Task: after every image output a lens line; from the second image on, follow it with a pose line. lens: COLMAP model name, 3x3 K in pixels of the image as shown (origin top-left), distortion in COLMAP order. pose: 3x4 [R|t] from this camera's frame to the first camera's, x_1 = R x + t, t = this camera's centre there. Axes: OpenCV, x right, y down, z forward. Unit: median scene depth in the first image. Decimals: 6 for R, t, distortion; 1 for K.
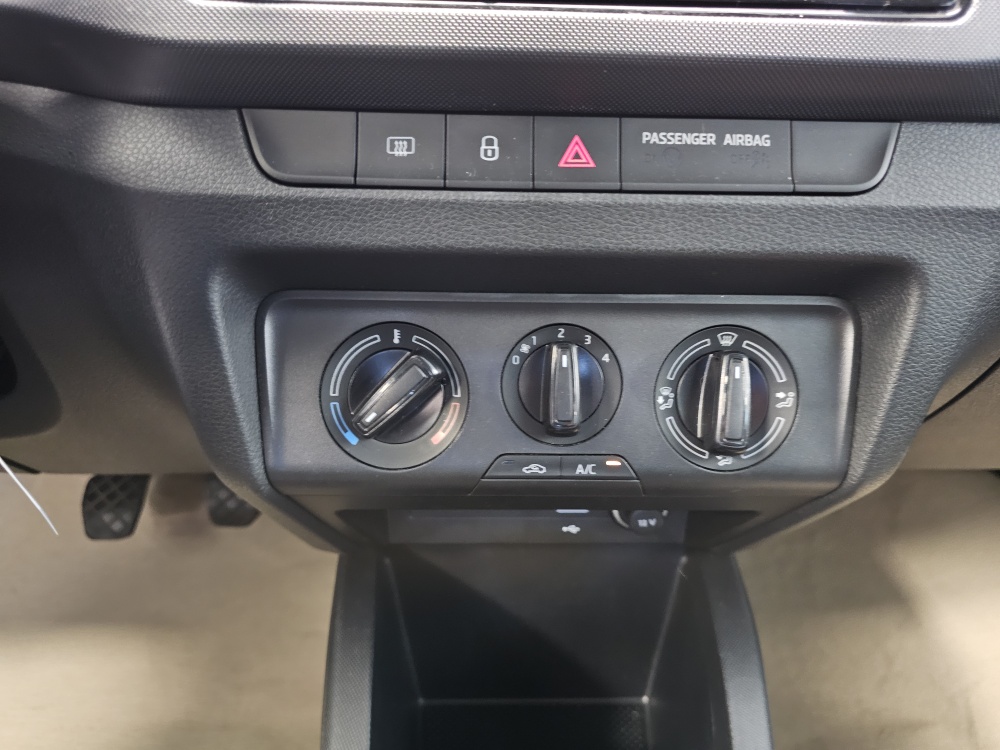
lens RADIAL K [[712.3, 0, 506.8], [0, 712.3, 374.8], [0, 0, 1]] dist [0.003890, -0.000569]
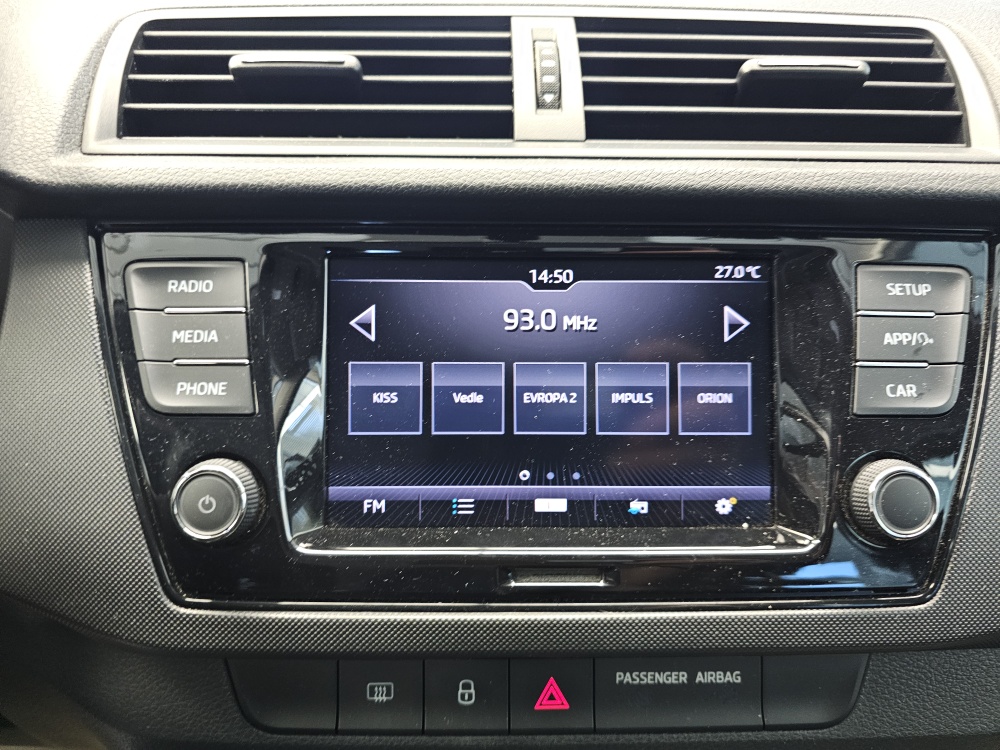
lens RADIAL K [[687.3, 0, 495.3], [0, 687.3, 376.7], [0, 0, 1]] dist [0.001851, -0.023908]
pose [[0.999851, -0.003142, -0.016998, 0.033286], [0.003412, 0.999868, 0.015874, -0.734950], [0.016946, -0.015930, 0.999729, 0.016704]]
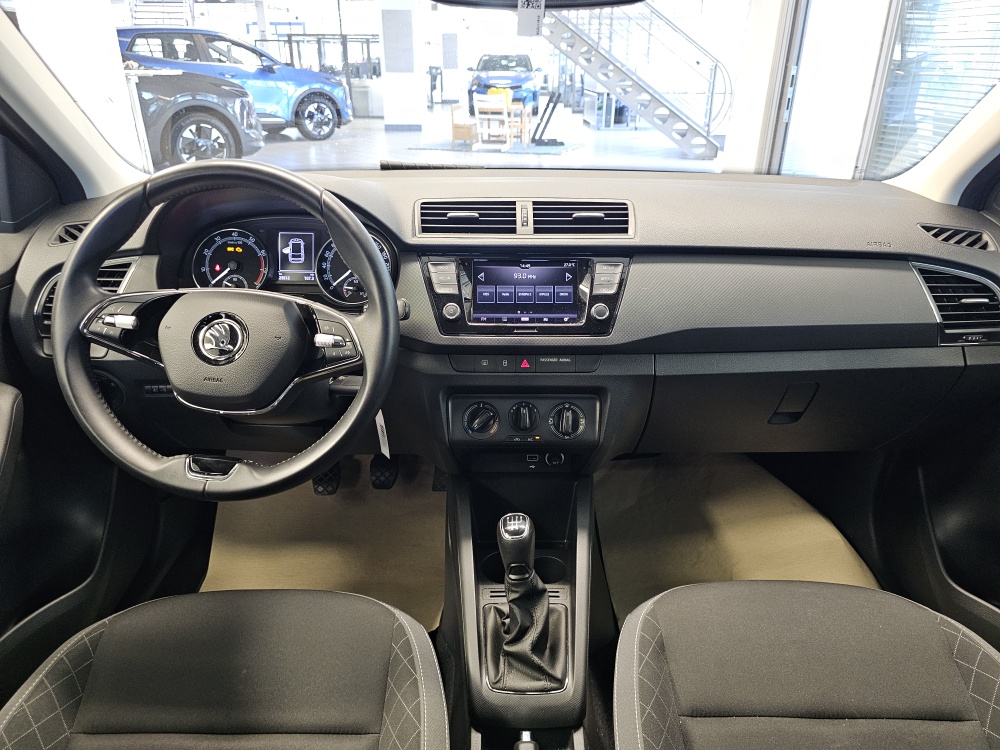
lens RADIAL K [[671.2, 0, 503.3], [0, 671.2, 372.3], [0, 0, 1]] dist [0.068658, -0.088124]
pose [[0.999698, -0.004238, -0.024226, 0.059381], [0.002589, 0.997702, -0.067711, 0.016873], [0.024457, 0.067628, 0.997411, -2.867059]]
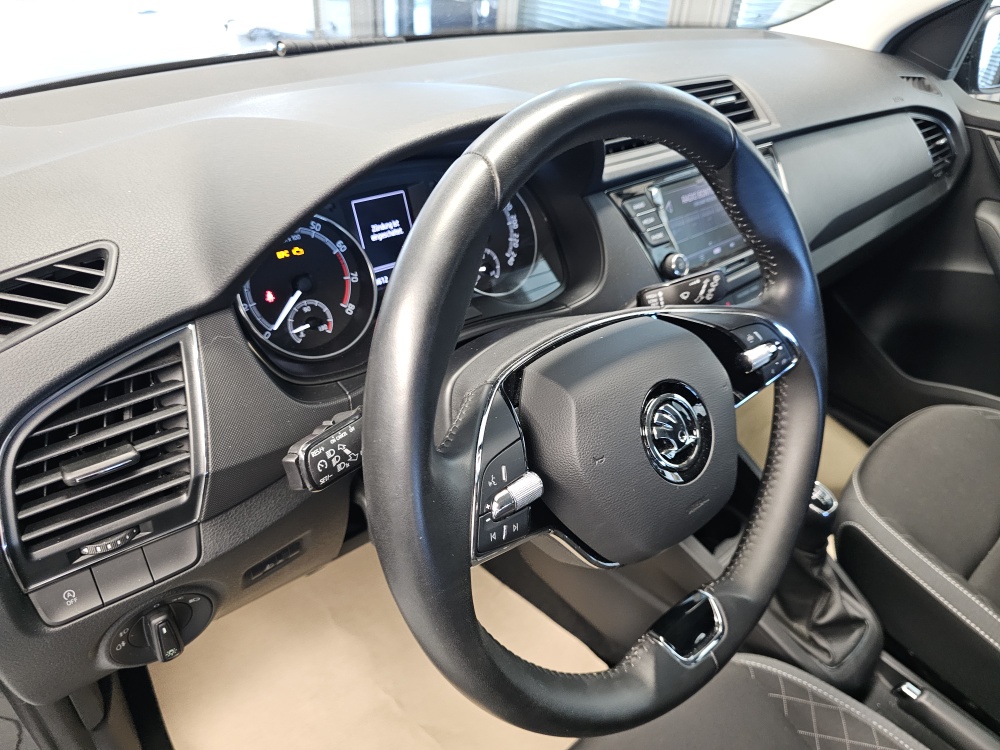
lens RADIAL K [[693.9, 0, 491.4], [0, 693.9, 376.4], [0, 0, 1]] dist [0.000744, -0.003288]
pose [[0.764228, -0.345709, 0.544464, -2.509678], [0.265632, 0.937993, 0.222731, -0.970132], [-0.587703, -0.025590, 0.808672, -0.963976]]
